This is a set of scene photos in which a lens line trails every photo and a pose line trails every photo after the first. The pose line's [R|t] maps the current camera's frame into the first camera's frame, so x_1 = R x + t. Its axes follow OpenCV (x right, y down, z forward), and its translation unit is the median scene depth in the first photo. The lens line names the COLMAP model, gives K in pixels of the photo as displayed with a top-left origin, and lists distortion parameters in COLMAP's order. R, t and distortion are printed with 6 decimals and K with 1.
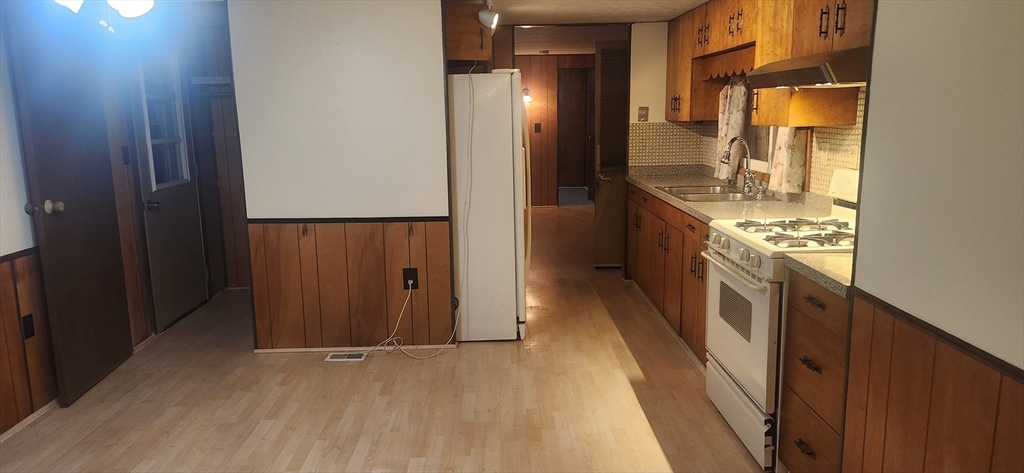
lens RADIAL K [[684.4, 0, 512.0], [0, 684.4, 236.5], [0, 0, 1]] dist [0.104263, -0.097860]
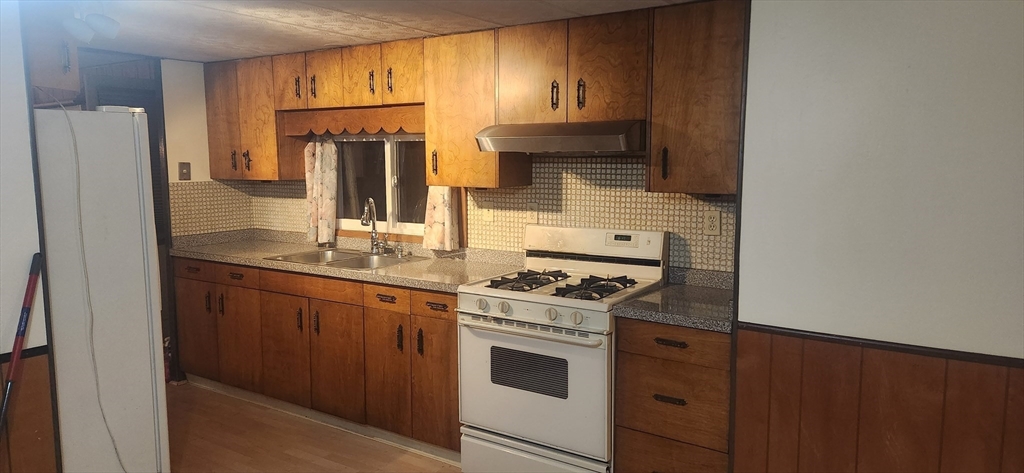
lens RADIAL K [[684.4, 0, 512.0], [0, 684.4, 236.5], [0, 0, 1]] dist [0.104263, -0.097860]
pose [[0.574964, -0.083406, 0.813916, -0.329906], [0.142870, 0.989741, 0.000498, -0.061929], [-0.805608, 0.115998, 0.580982, 0.293642]]
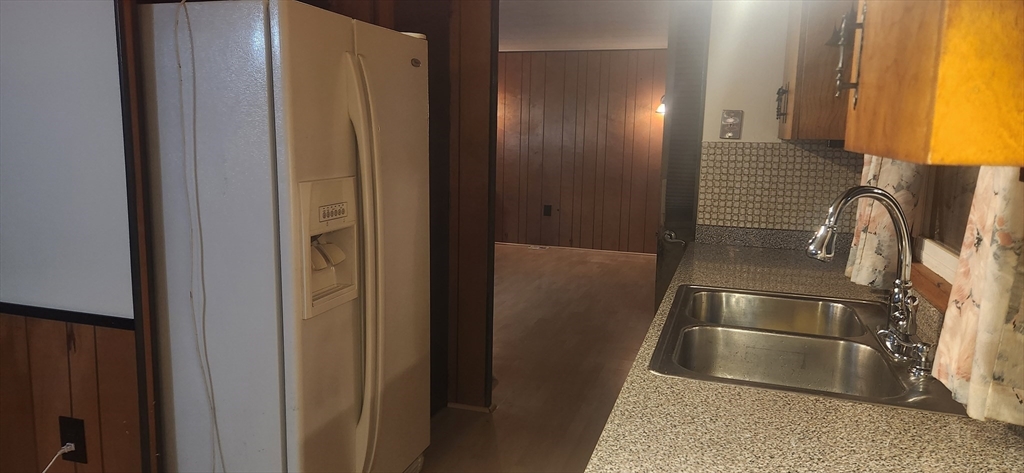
lens RADIAL K [[684.4, 0, 512.0], [0, 684.4, 236.5], [0, 0, 1]] dist [0.104263, -0.097860]
pose [[0.941718, 0.086435, -0.325109, 0.270072], [-0.094863, 0.995439, -0.010129, -0.097233], [0.322751, 0.040379, 0.945622, 0.605867]]
